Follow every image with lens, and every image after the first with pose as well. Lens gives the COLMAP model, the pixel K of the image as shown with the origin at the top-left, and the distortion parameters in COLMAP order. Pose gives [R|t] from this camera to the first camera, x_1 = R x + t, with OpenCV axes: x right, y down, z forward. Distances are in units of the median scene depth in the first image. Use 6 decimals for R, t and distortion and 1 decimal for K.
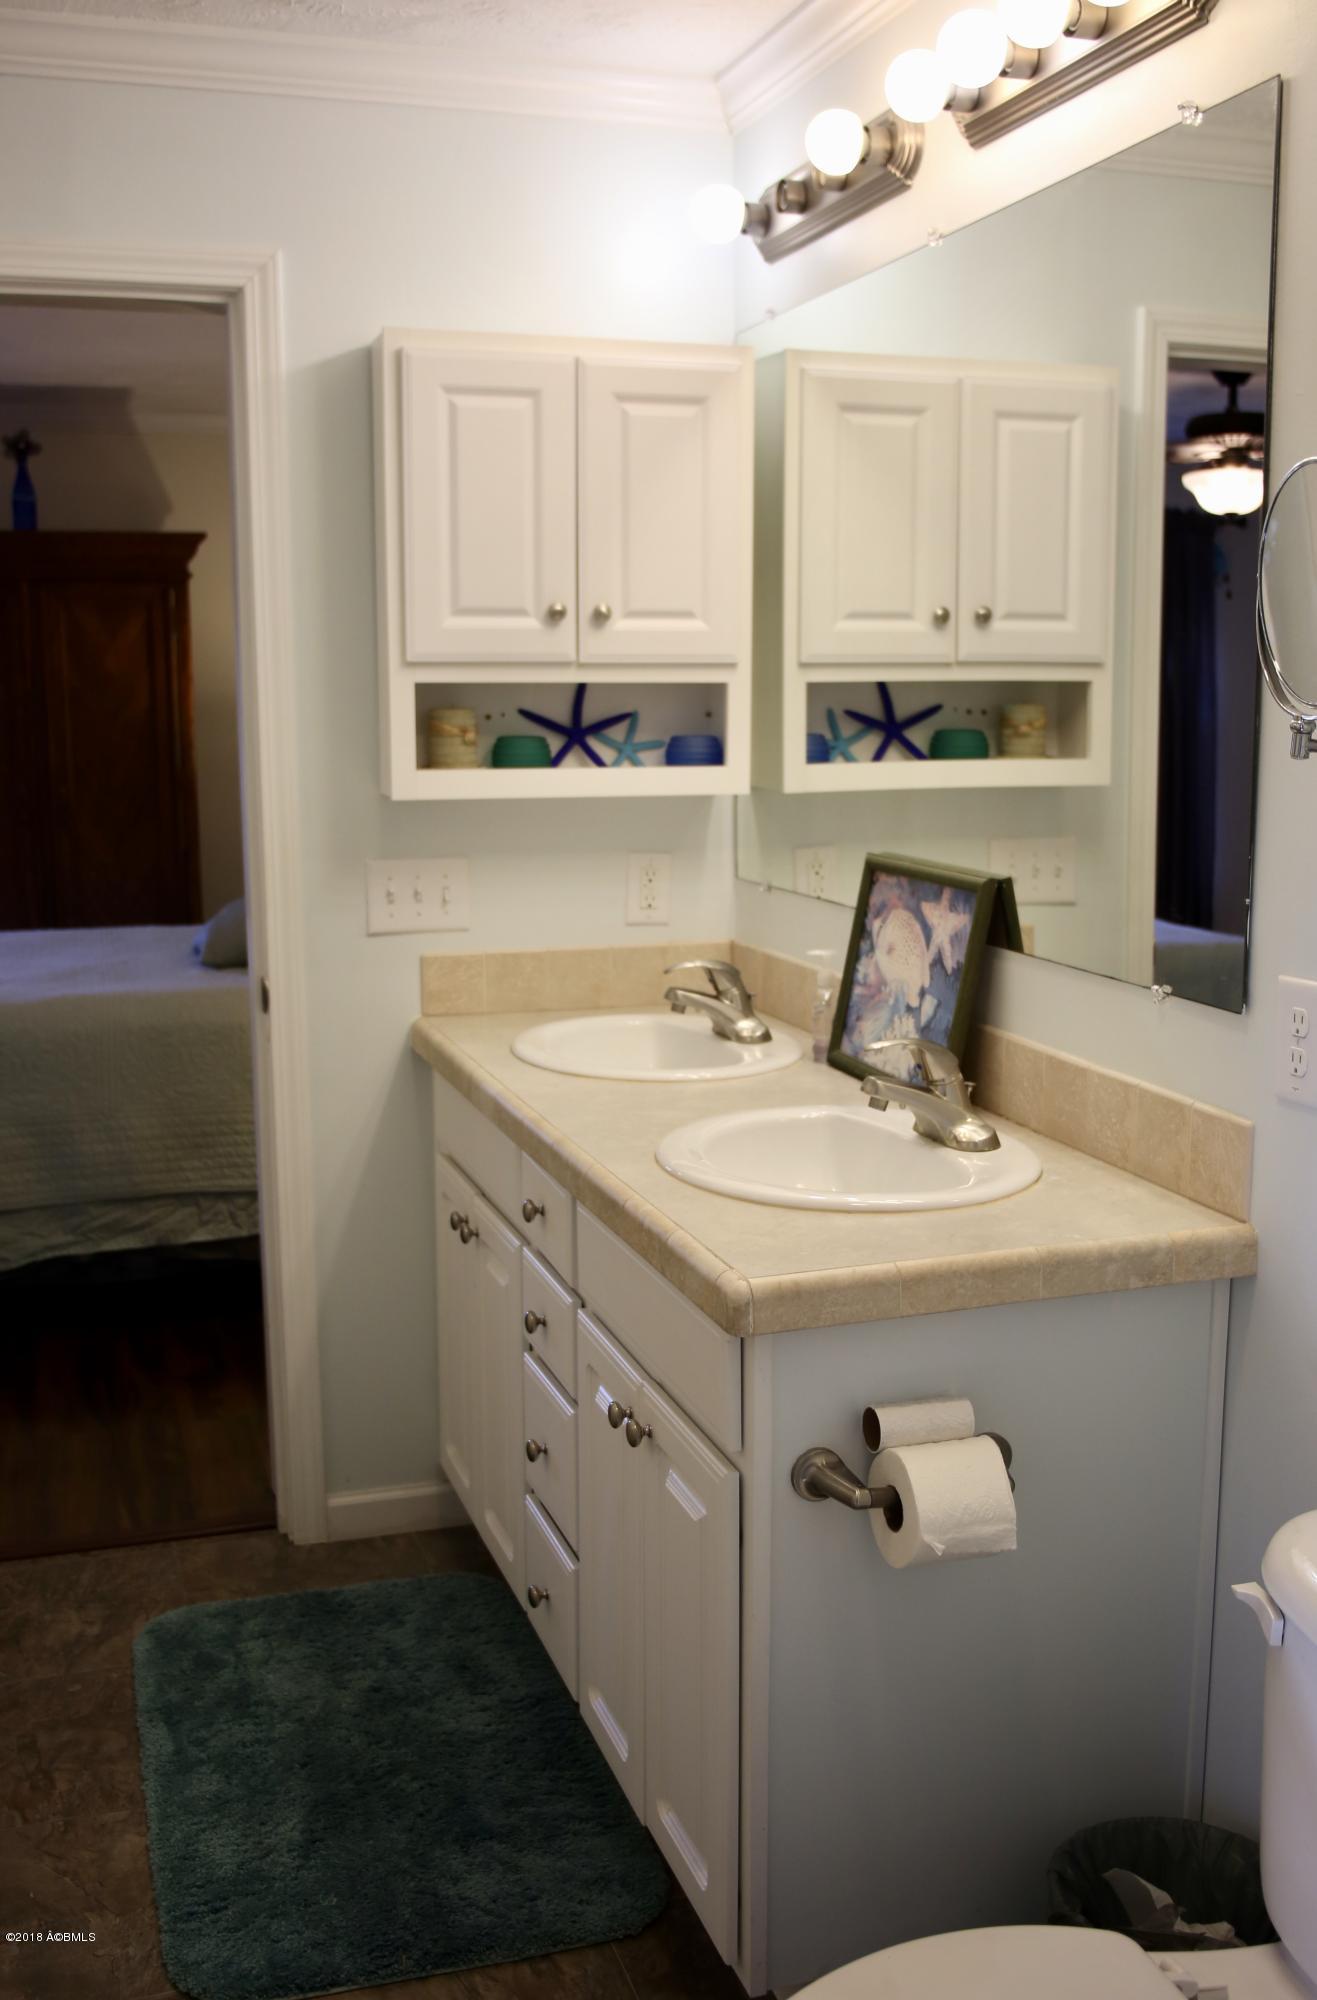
lens RADIAL K [[2004.5, 0, 658.5], [0, 2004.5, 1000.0], [0, 0, 1]] dist [-0.003819, -0.002506]
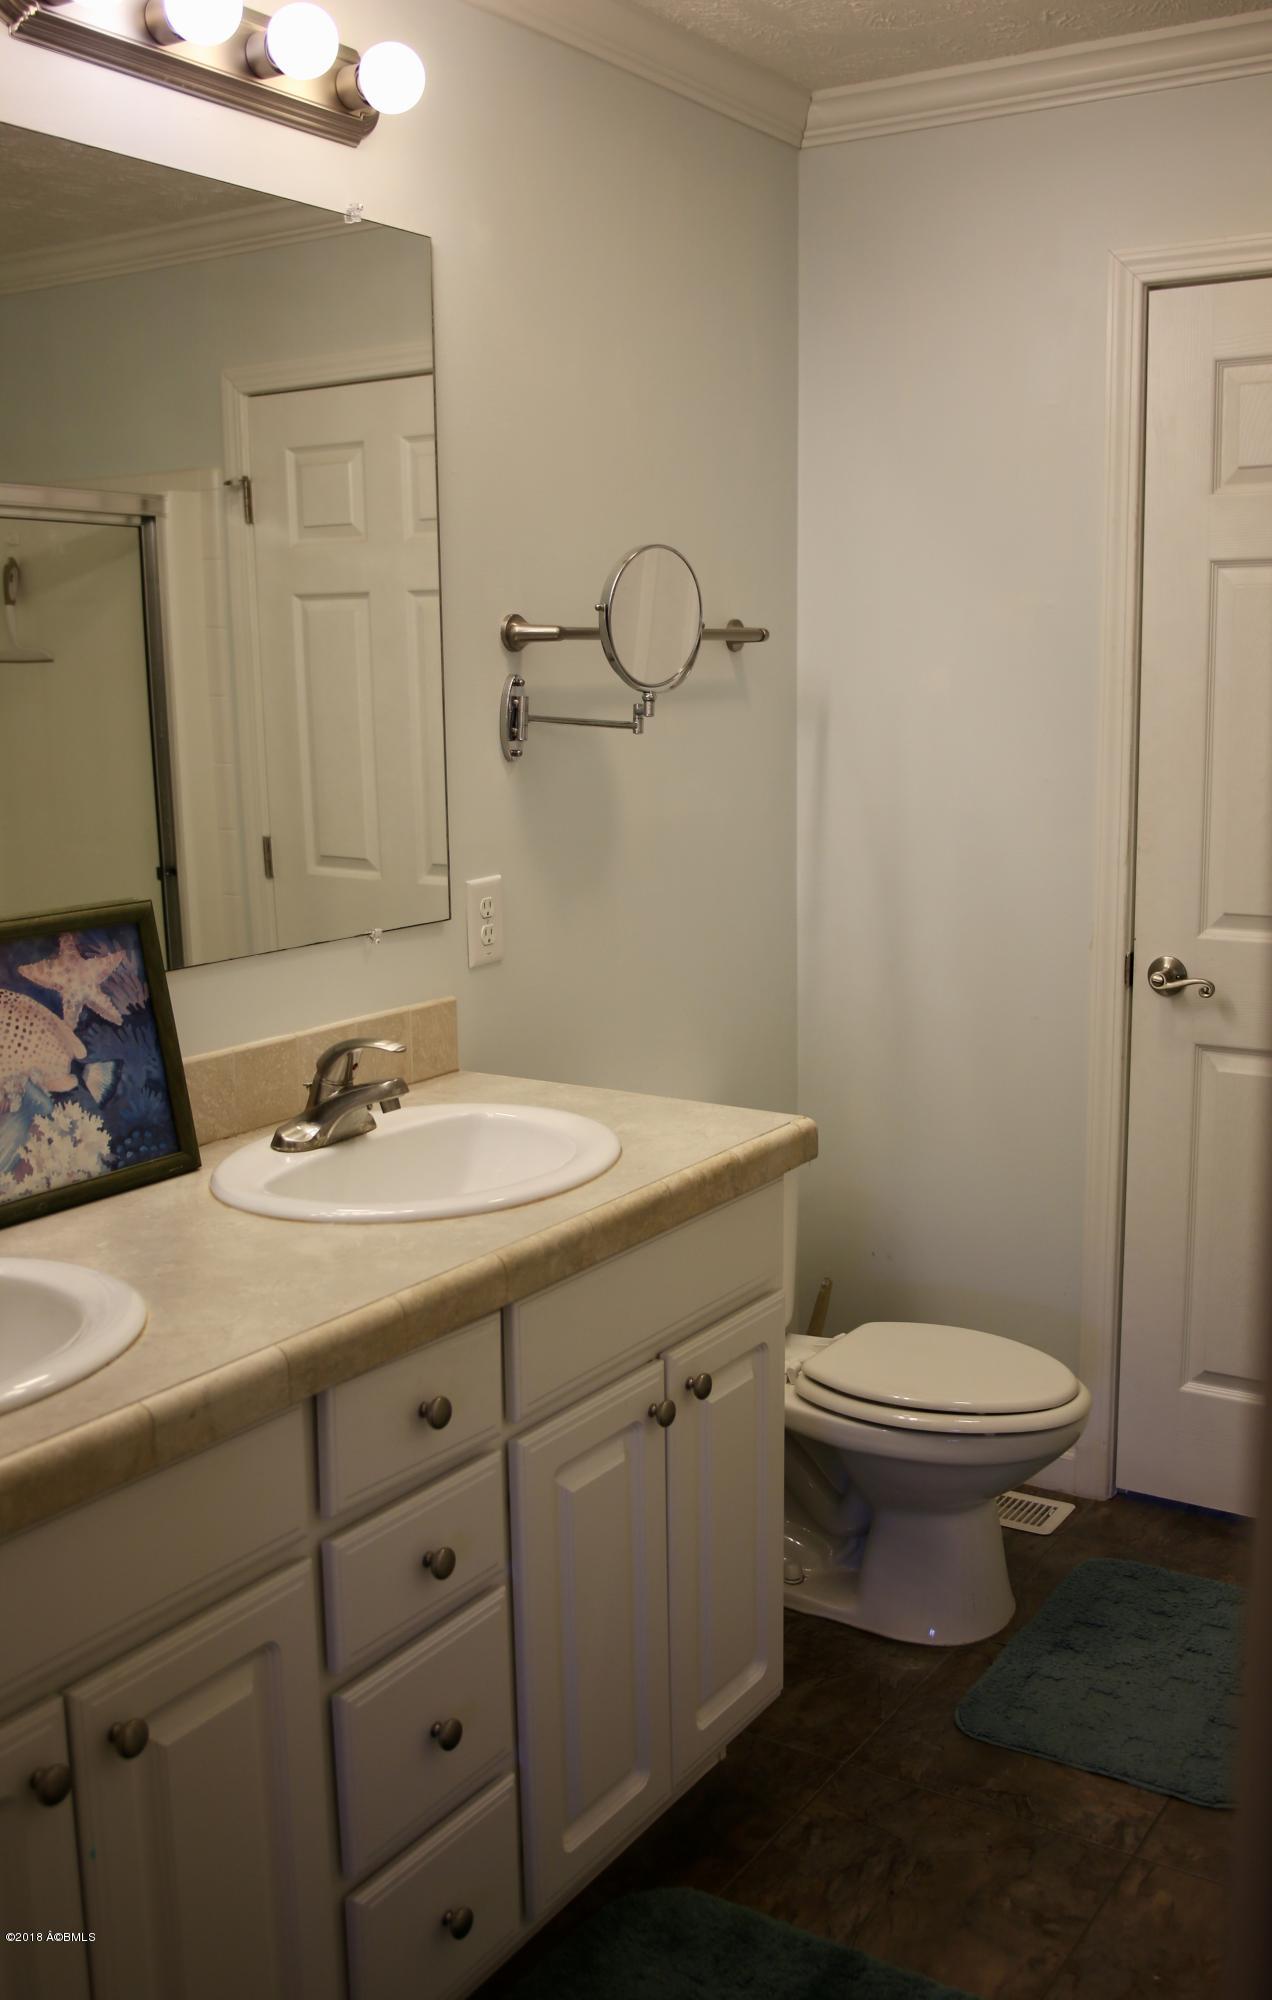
lens RADIAL K [[1993.7, 0, 636.0], [0, 1993.7, 1000.0], [0, 0, 1]] dist [-0.001882, -0.000555]
pose [[-0.622736, -0.122216, 0.772828, -0.646916], [0.141496, 0.953849, 0.264859, -0.216900], [-0.769532, 0.274289, -0.576703, 1.314771]]
